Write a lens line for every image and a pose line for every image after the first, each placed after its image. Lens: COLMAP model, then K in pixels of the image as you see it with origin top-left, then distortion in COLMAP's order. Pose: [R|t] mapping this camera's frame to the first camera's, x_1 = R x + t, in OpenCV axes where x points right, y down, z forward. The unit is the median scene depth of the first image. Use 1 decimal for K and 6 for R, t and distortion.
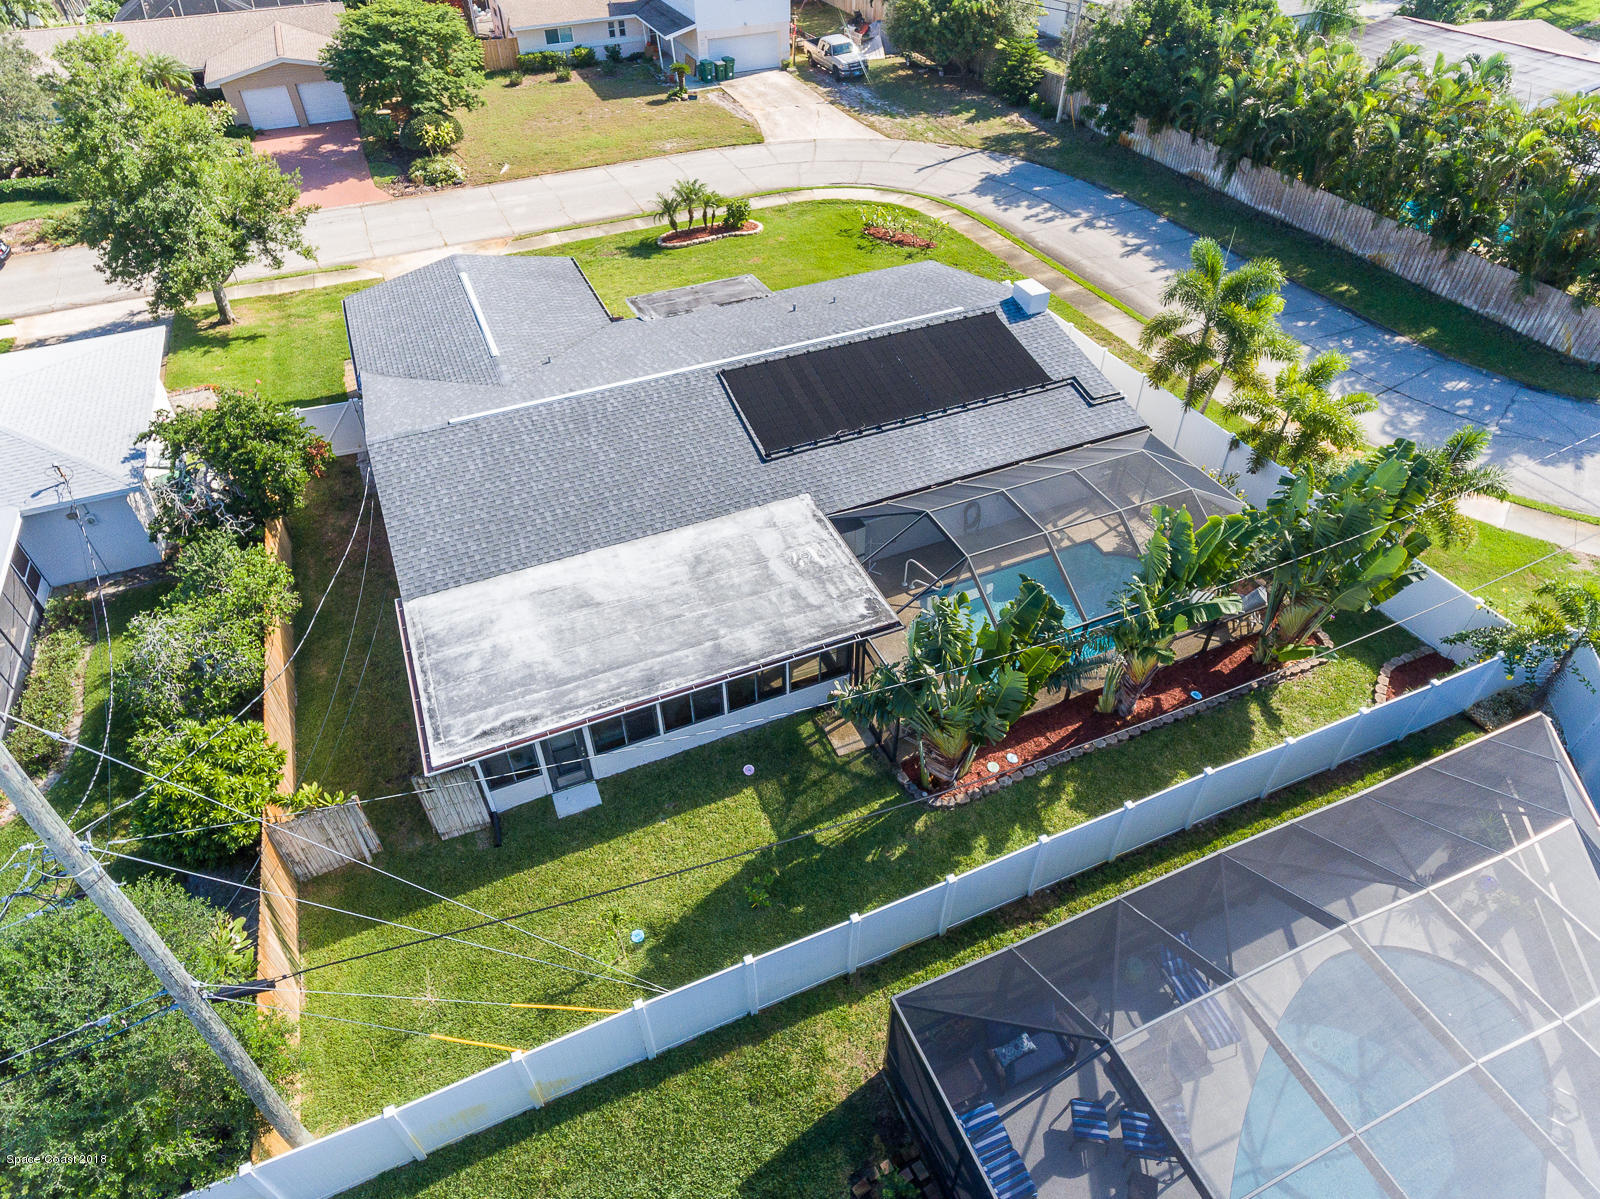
lens RADIAL K [[919.7, 0, 800.5], [0, 919.7, 595.9], [0, 0, 1]] dist [0.021717, -0.000226]
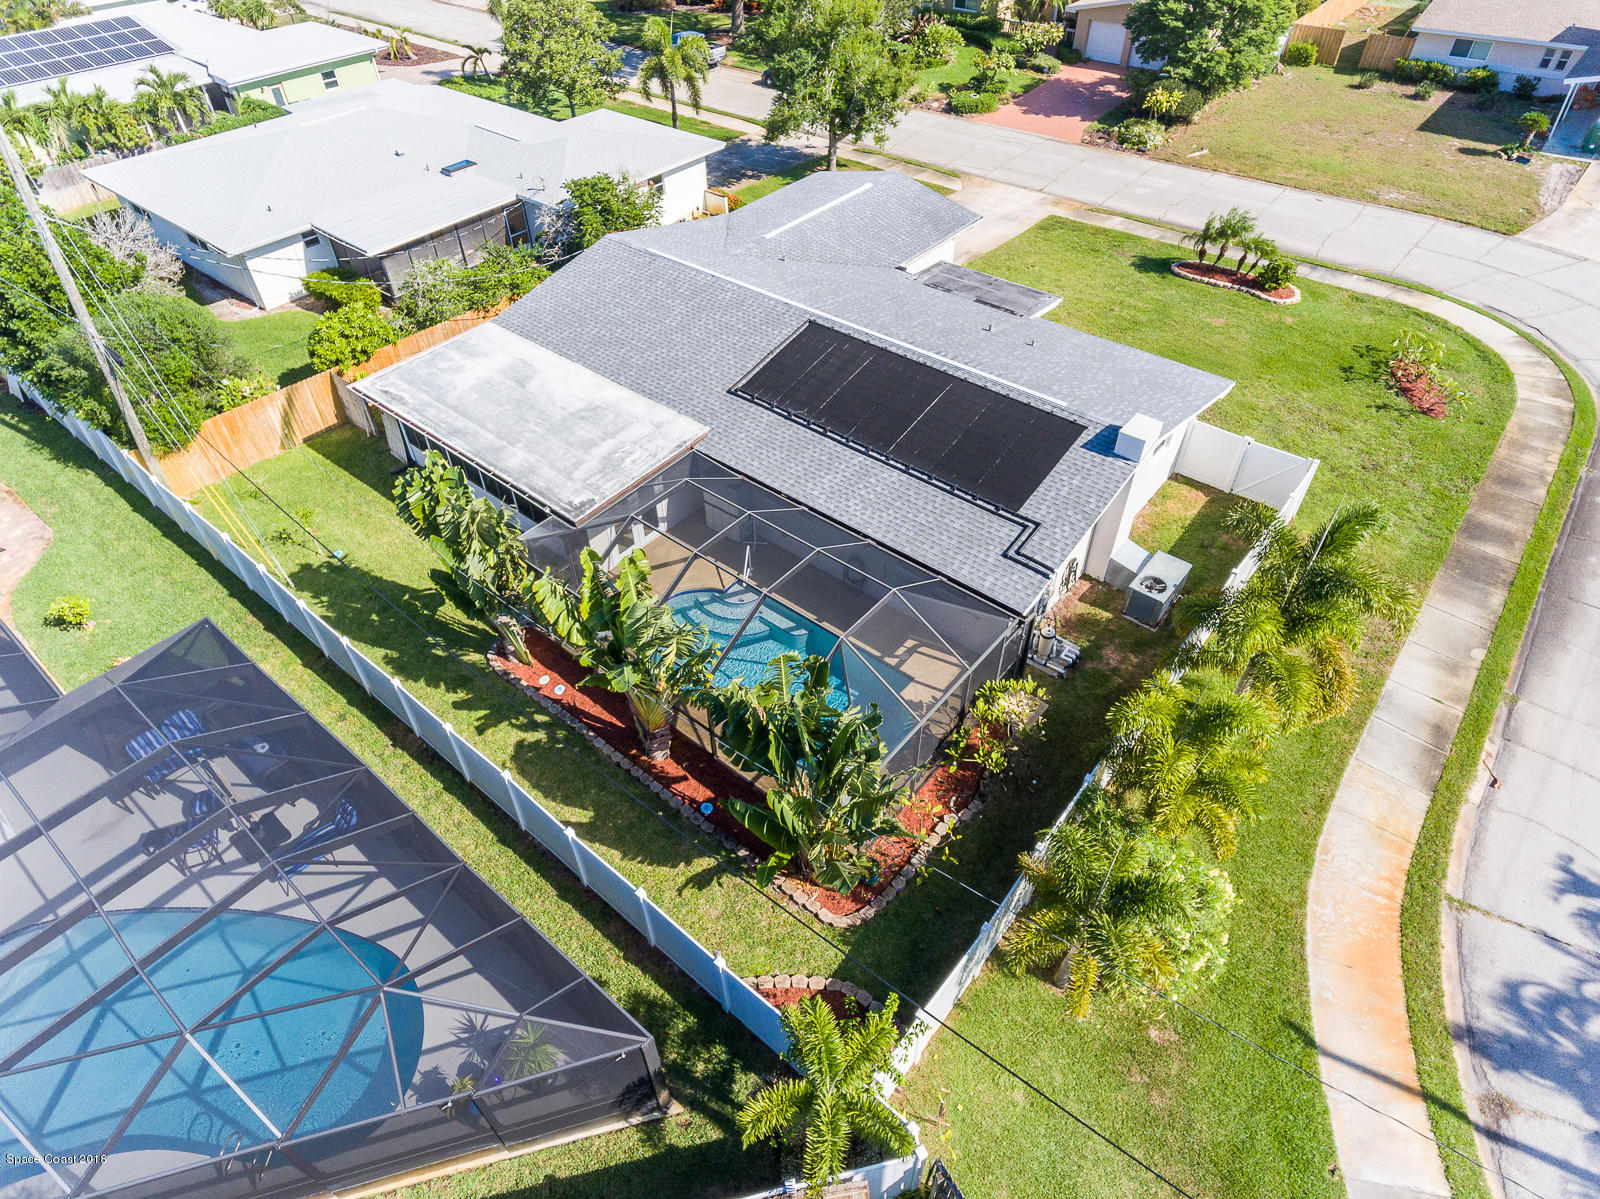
lens RADIAL K [[919.7, 0, 799.1], [0, 919.7, 607.5], [0, 0, 1]] dist [0.021717, -0.000226]
pose [[0.452322, 0.628704, -0.632563, 0.721179], [-0.602896, 0.738209, 0.302597, -0.287144], [0.657208, 0.244498, 0.712951, 0.292600]]
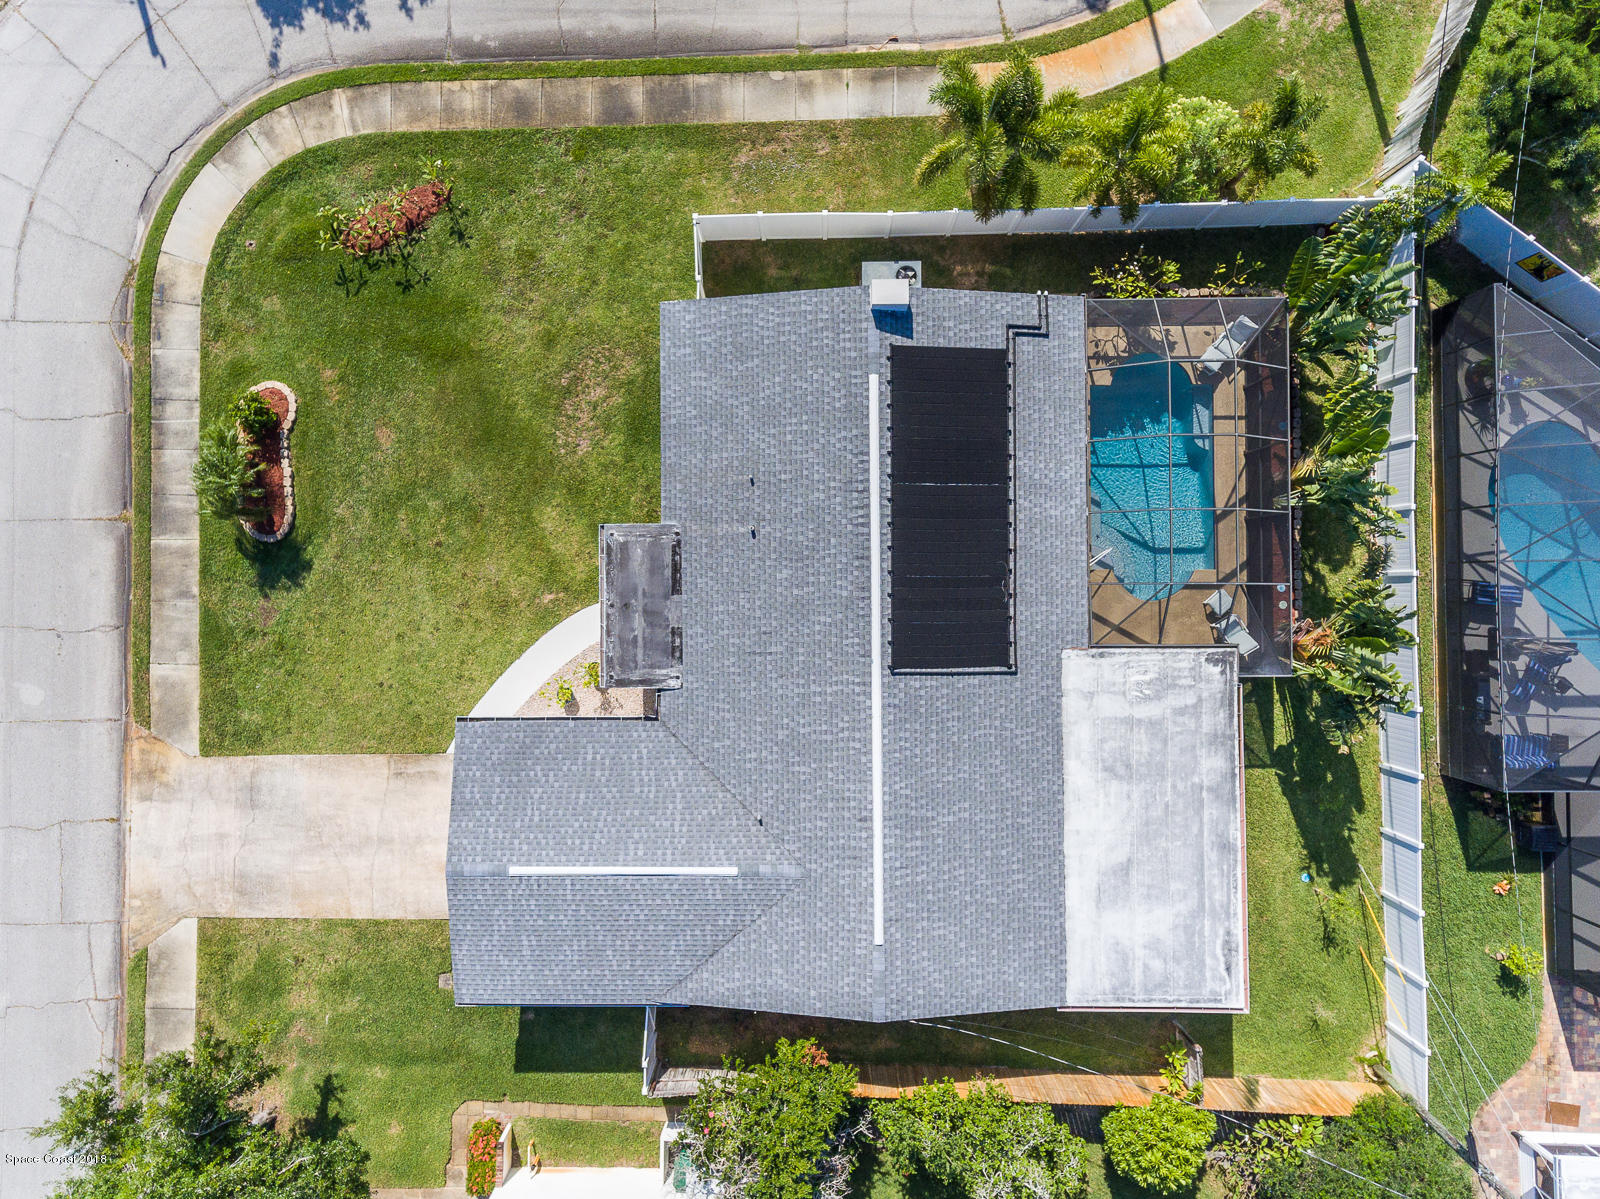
lens RADIAL K [[919.7, 0, 794.7], [0, 919.7, 553.7], [0, 0, 1]] dist [0.021717, -0.000226]
pose [[0.398043, -0.916856, 0.030624, -0.041054], [0.640729, 0.301746, 0.705985, -0.950531], [-0.656527, -0.261391, 0.707564, 0.379019]]
